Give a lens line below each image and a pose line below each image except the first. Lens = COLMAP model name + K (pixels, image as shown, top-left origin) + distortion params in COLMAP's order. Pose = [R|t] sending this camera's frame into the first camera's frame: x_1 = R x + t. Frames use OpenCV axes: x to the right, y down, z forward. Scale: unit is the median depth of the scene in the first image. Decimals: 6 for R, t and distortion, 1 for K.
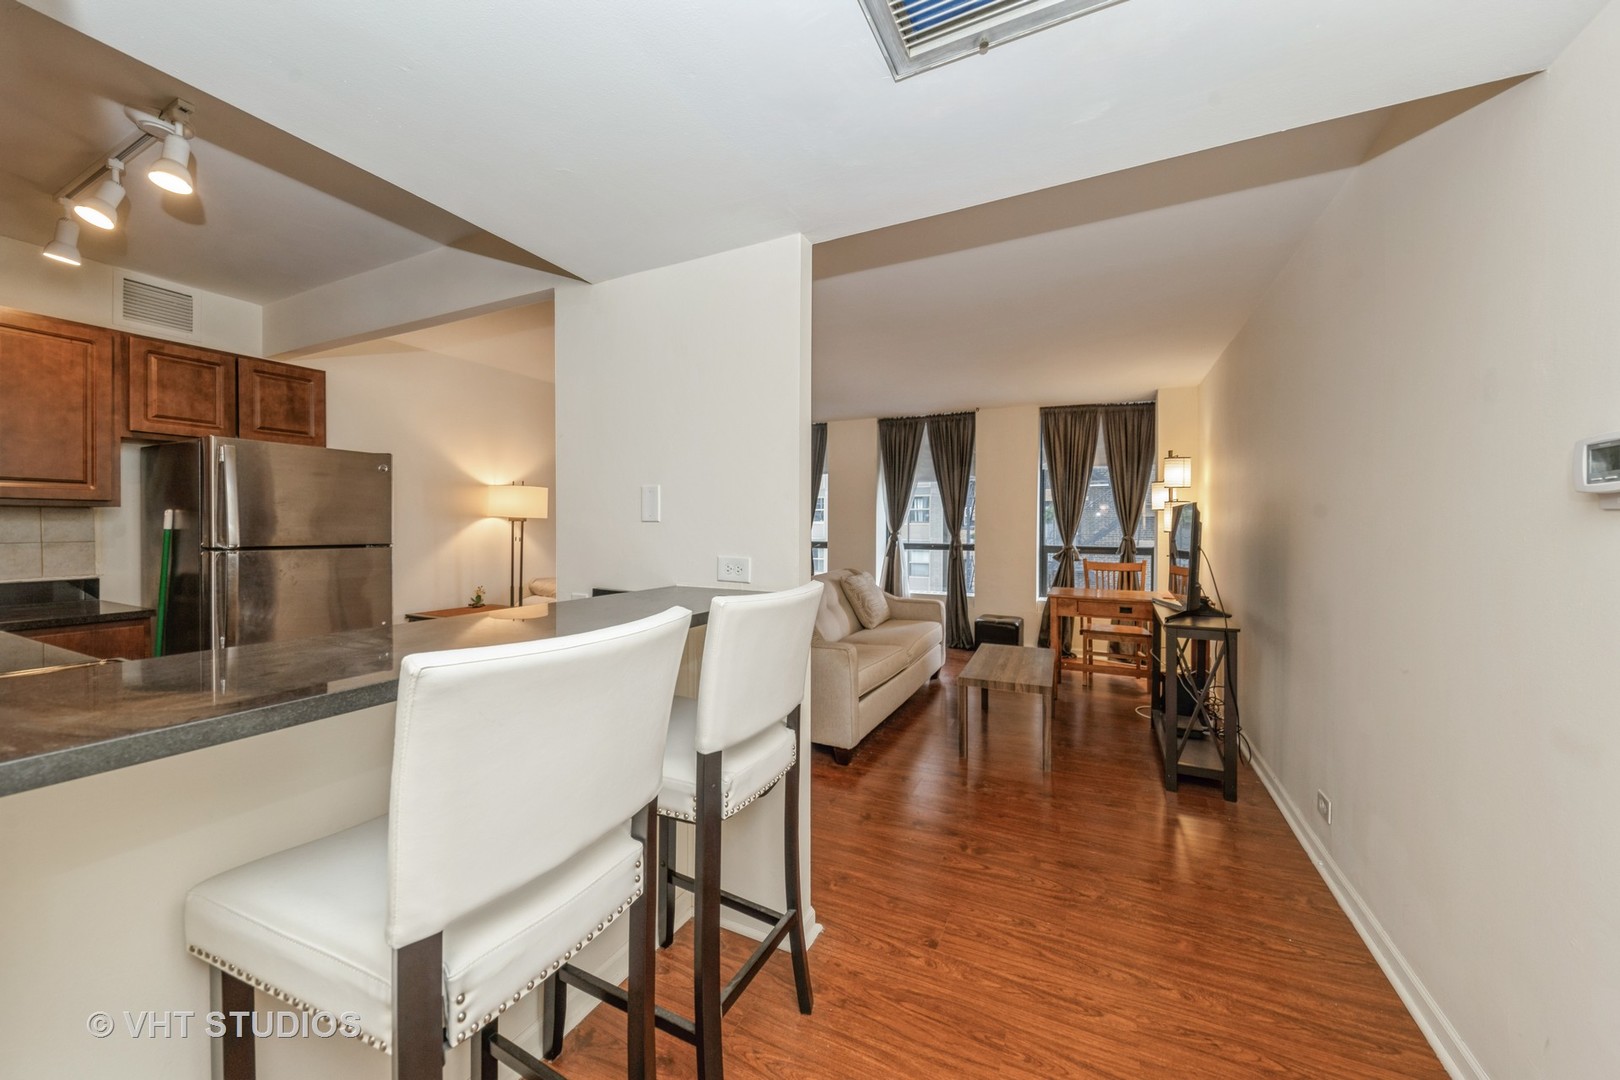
lens RADIAL K [[588.9, 0, 810.7], [0, 588.9, 532.9], [0, 0, 1]] dist [-0.003287, -0.001750]
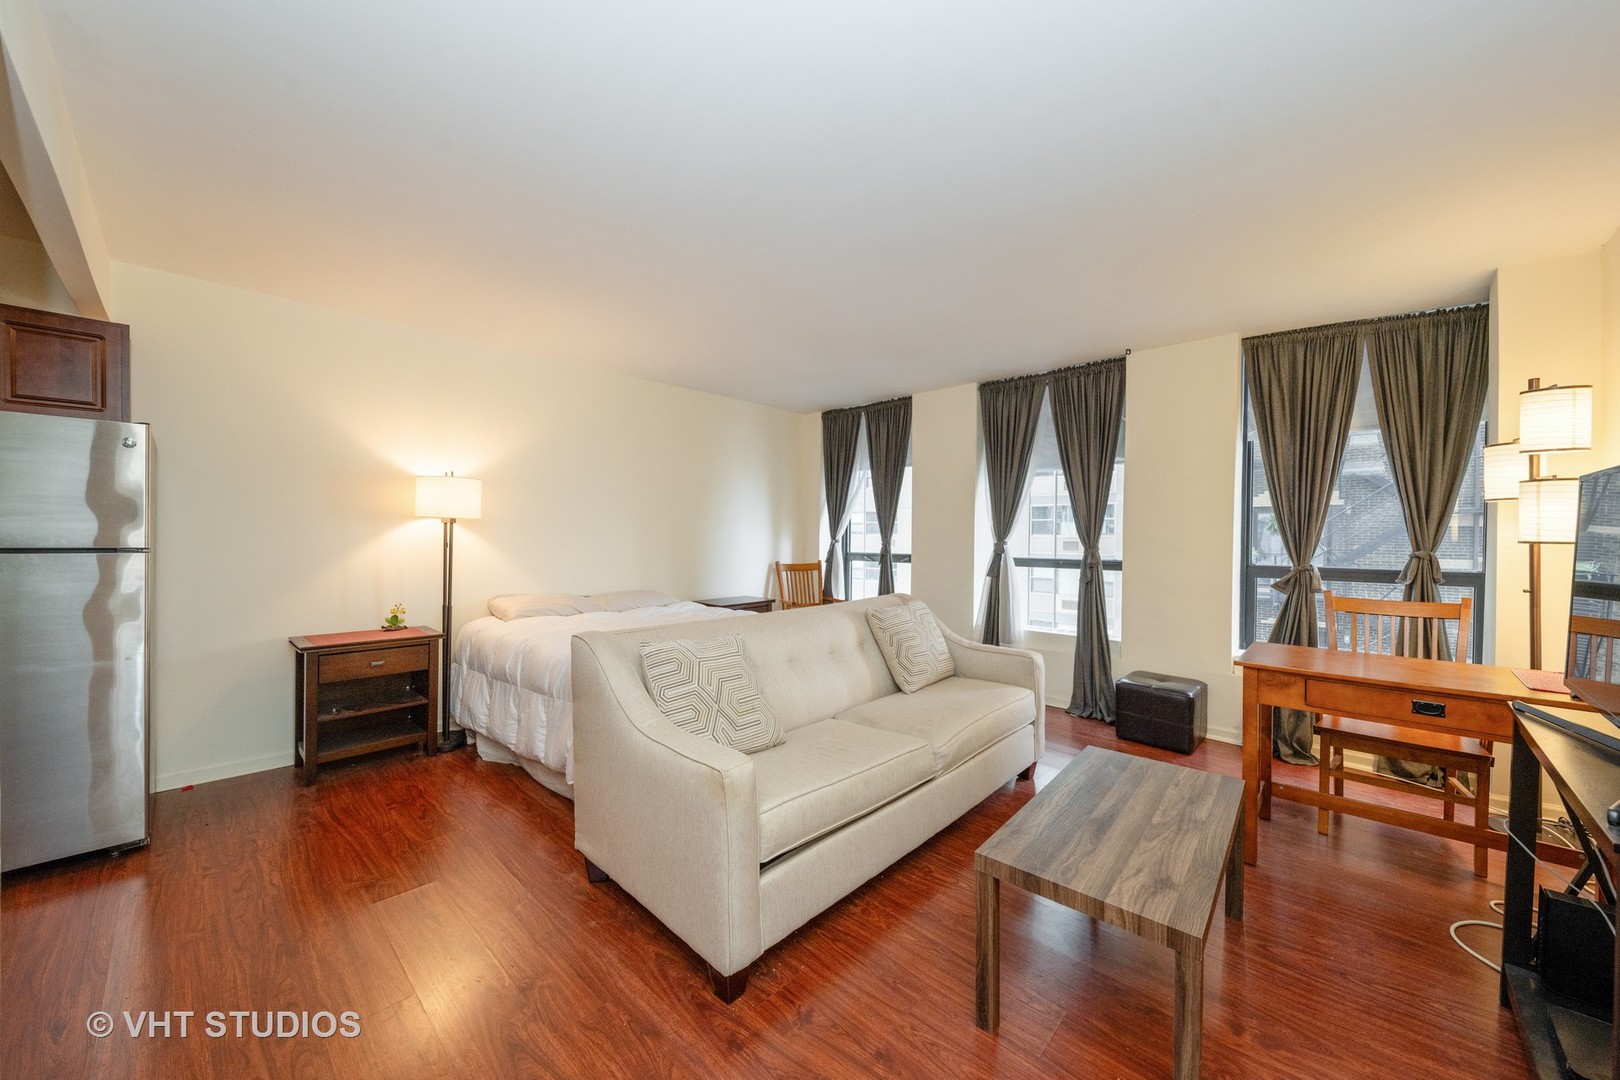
lens RADIAL K [[588.9, 0, 800.6], [0, 588.9, 544.5], [0, 0, 1]] dist [-0.003287, -0.001750]
pose [[0.953359, 0.008289, -0.301725, 0.142666], [-0.008517, 0.999964, 0.000560, 0.003953], [0.301719, 0.002036, 0.953395, 0.289637]]
